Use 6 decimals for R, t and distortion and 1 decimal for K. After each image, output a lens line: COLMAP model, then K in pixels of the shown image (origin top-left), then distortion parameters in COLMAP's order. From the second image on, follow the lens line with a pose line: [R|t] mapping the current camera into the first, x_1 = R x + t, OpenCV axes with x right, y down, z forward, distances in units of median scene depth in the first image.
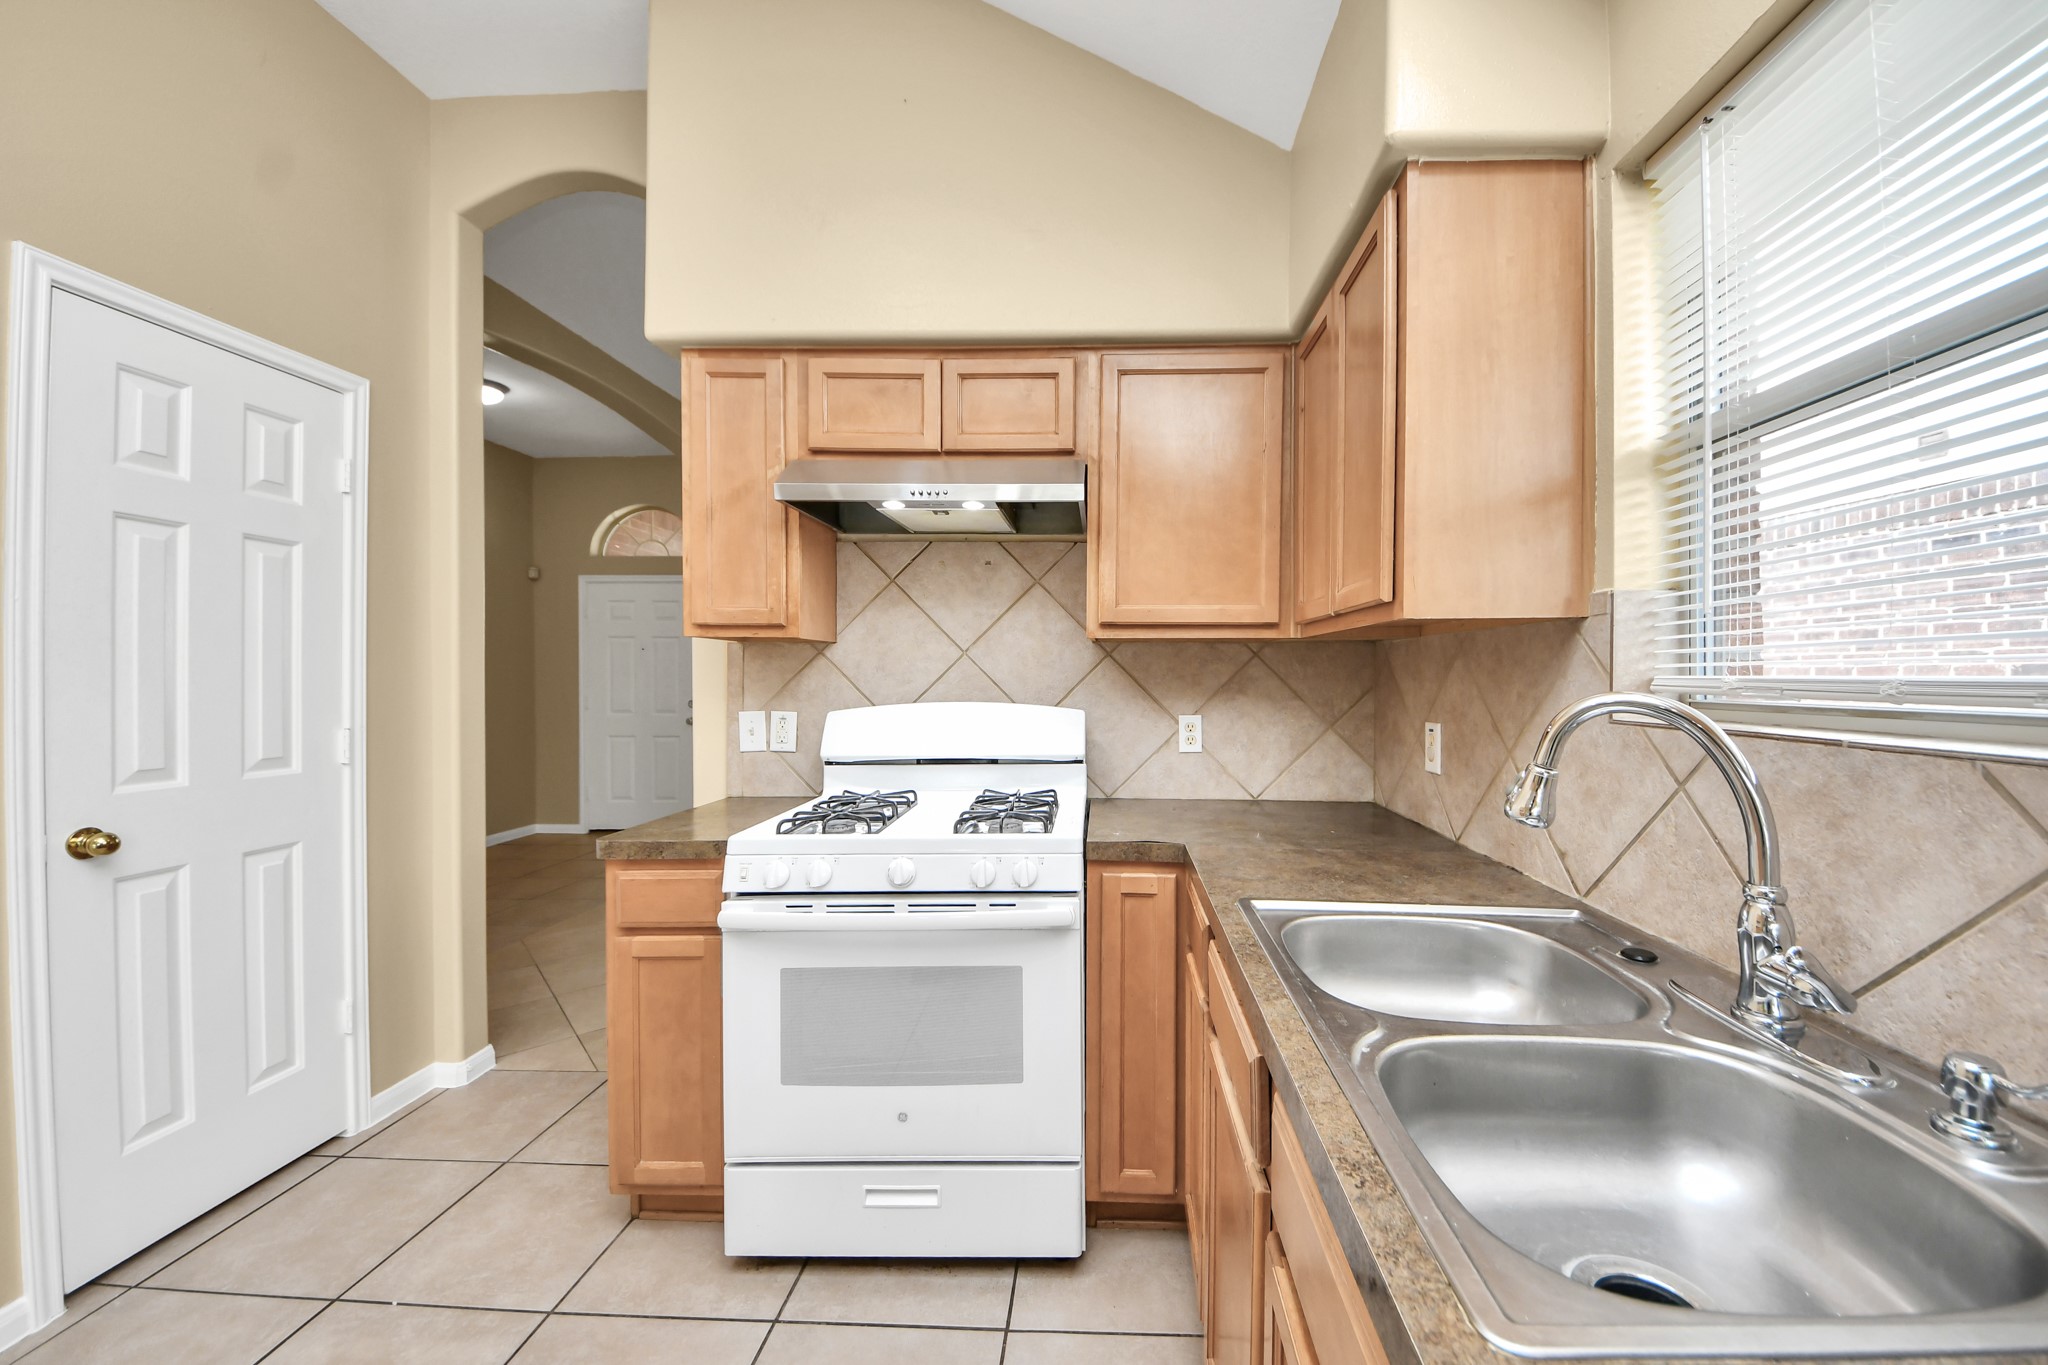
lens RADIAL K [[757.6, 0, 1074.3], [0, 757.6, 675.6], [0, 0, 1]] dist [0.010379, -0.001513]
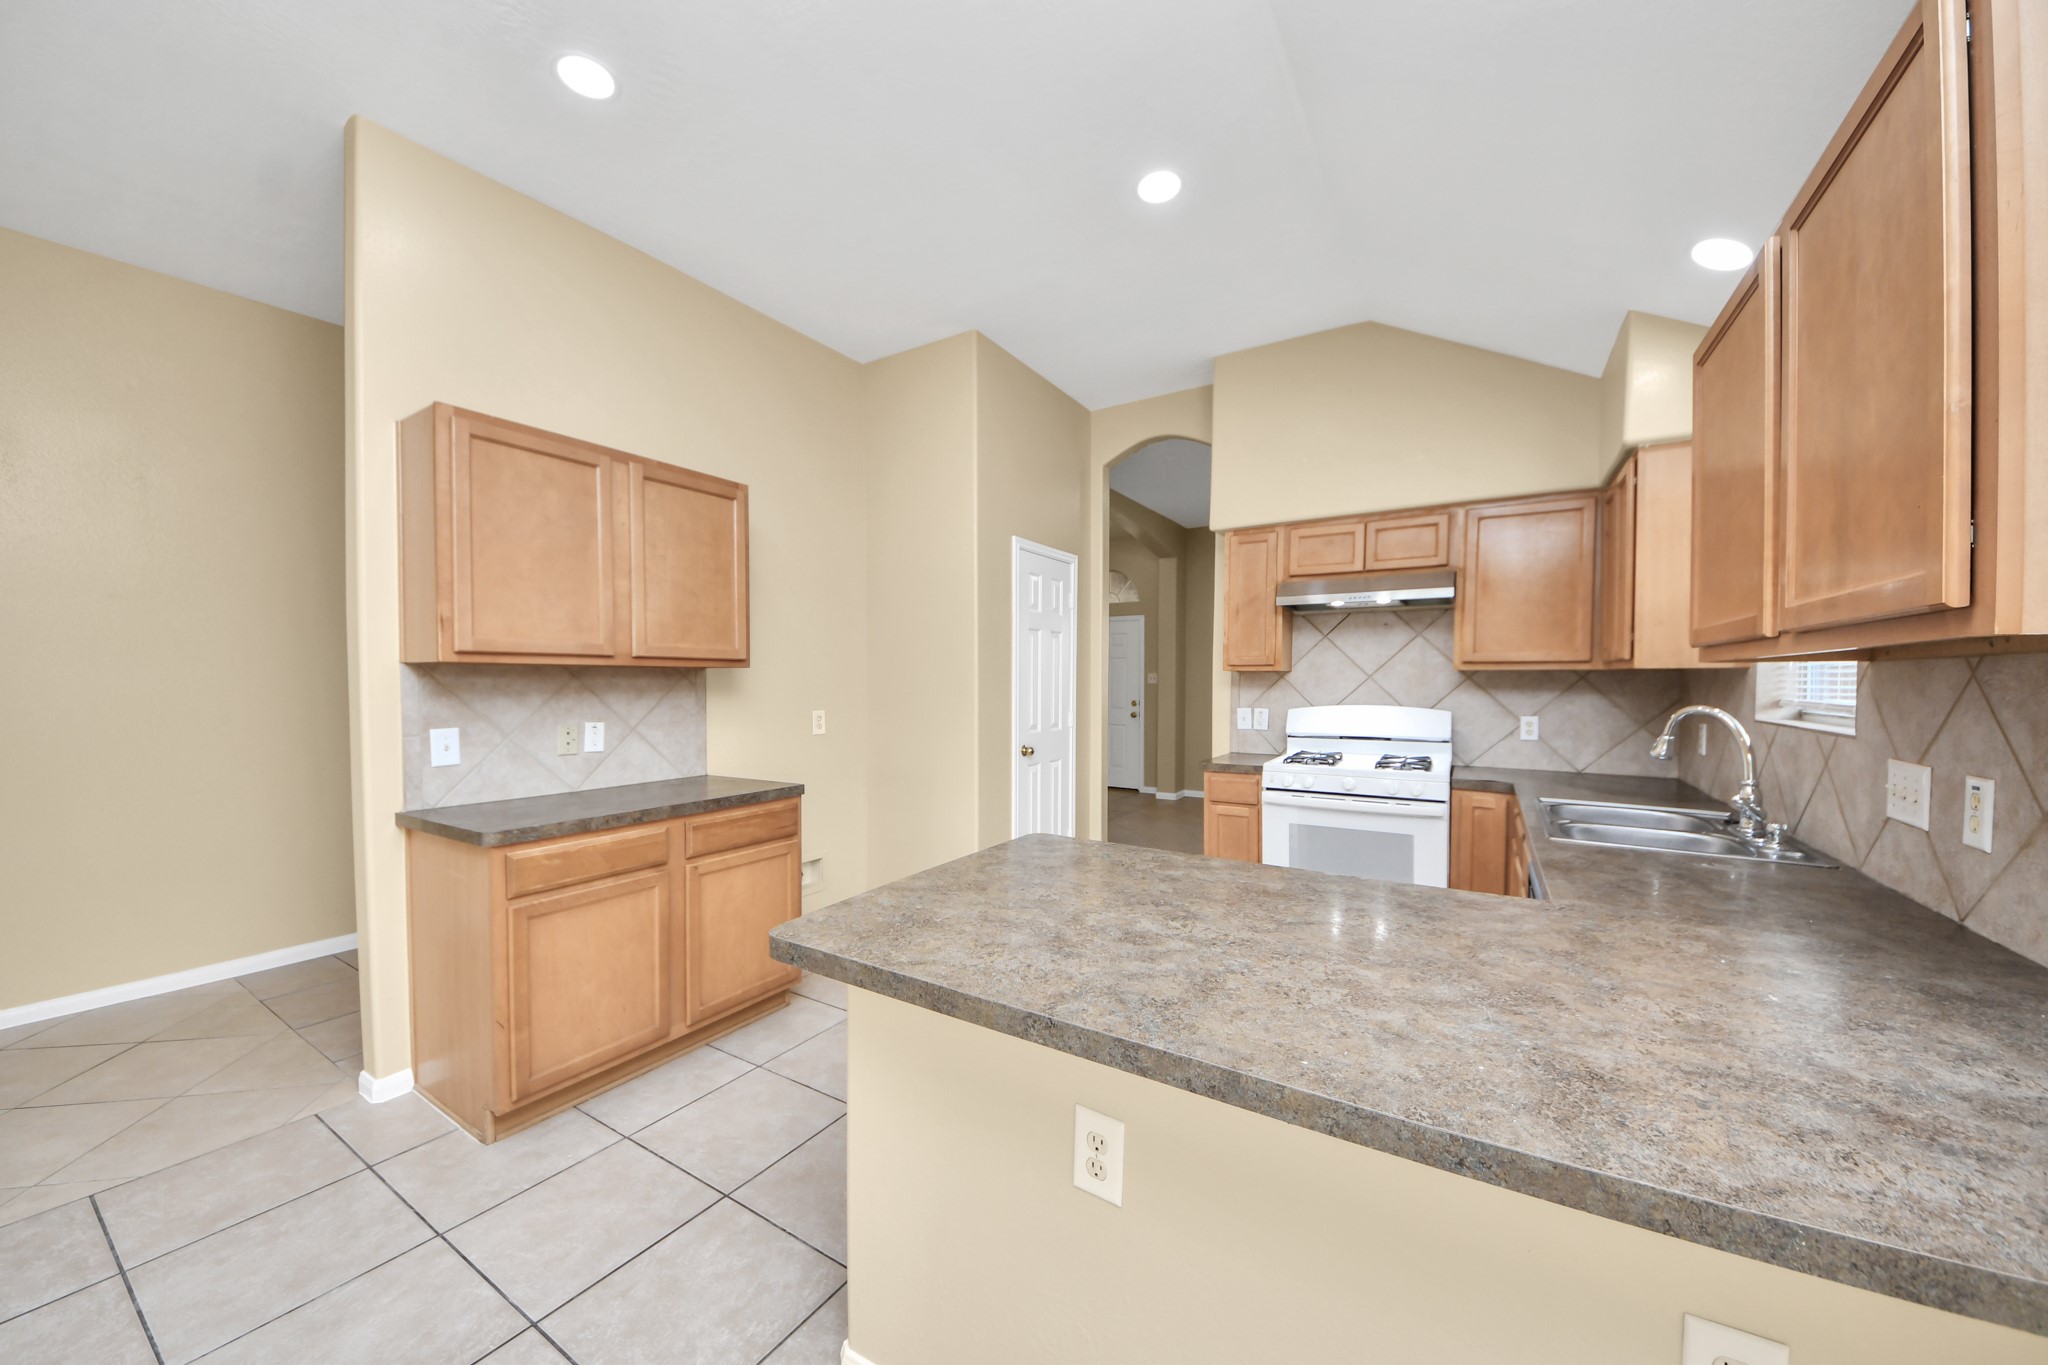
lens RADIAL K [[715.6, 0, 1018.9], [0, 715.6, 697.7], [0, 0, 1]] dist [0.004196, -0.003081]
pose [[0.864786, 0.013686, -0.501954, -0.020889], [-0.001364, 0.999689, 0.024907, -0.025791], [0.502139, -0.020855, 0.864535, -0.971150]]
